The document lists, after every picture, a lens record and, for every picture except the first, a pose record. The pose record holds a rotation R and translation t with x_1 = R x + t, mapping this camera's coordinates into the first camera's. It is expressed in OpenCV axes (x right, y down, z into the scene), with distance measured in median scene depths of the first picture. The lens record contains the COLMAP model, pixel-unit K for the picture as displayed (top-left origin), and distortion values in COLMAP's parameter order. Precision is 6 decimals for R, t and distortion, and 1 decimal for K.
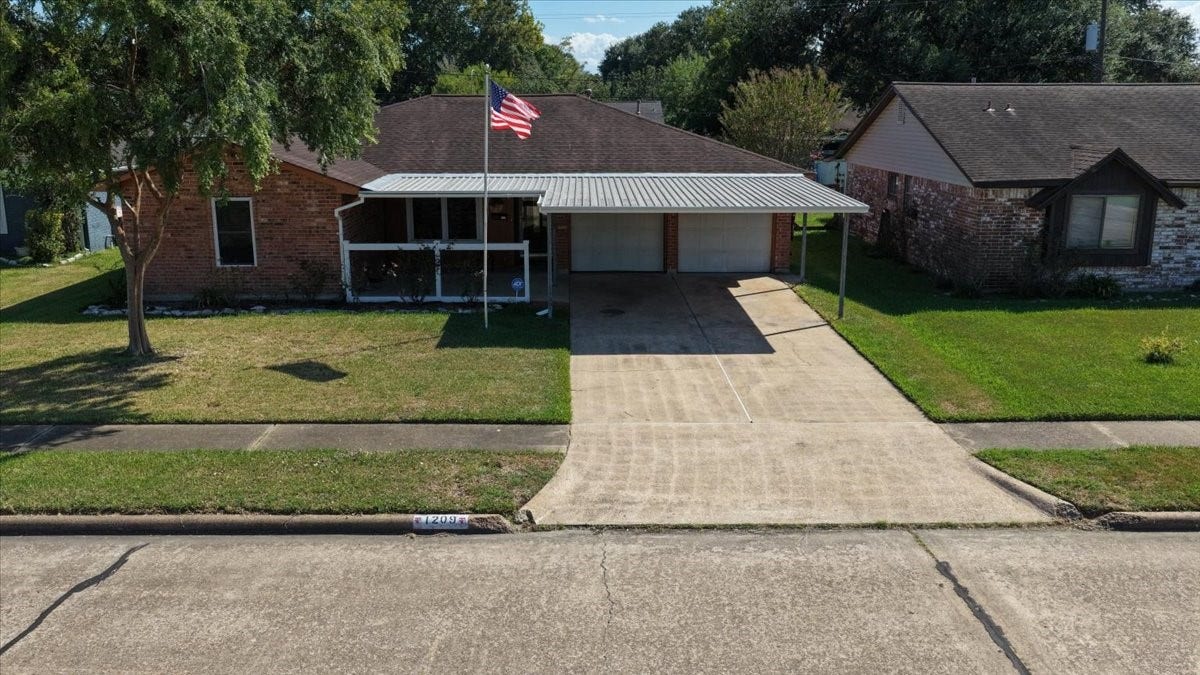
lens RADIAL K [[984.8, 0, 600.0], [0, 984.8, 337.5], [0, 0, 1]] dist [-0.009909, 0.016171]
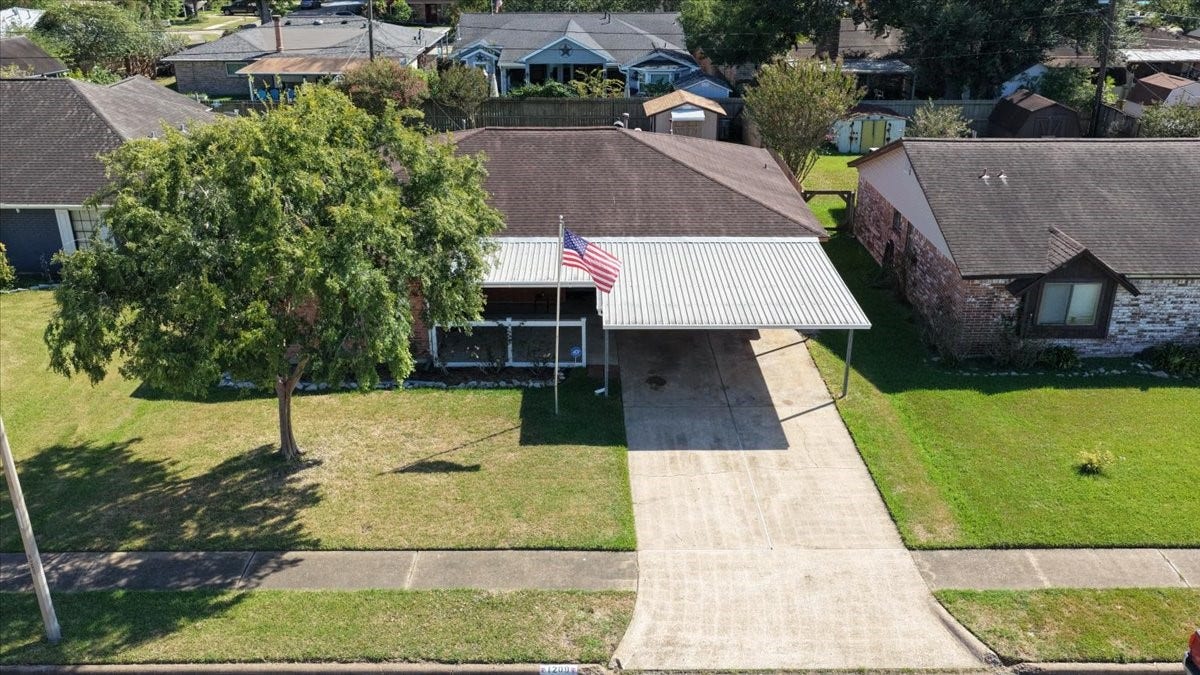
lens RADIAL K [[984.8, 0, 600.0], [0, 984.8, 337.5], [0, 0, 1]] dist [-0.009909, 0.016171]
pose [[0.999970, -0.000339, -0.007689, -0.062430], [0.001678, 0.984612, 0.174744, -0.388000], [0.007511, -0.174752, 0.984584, -0.243630]]
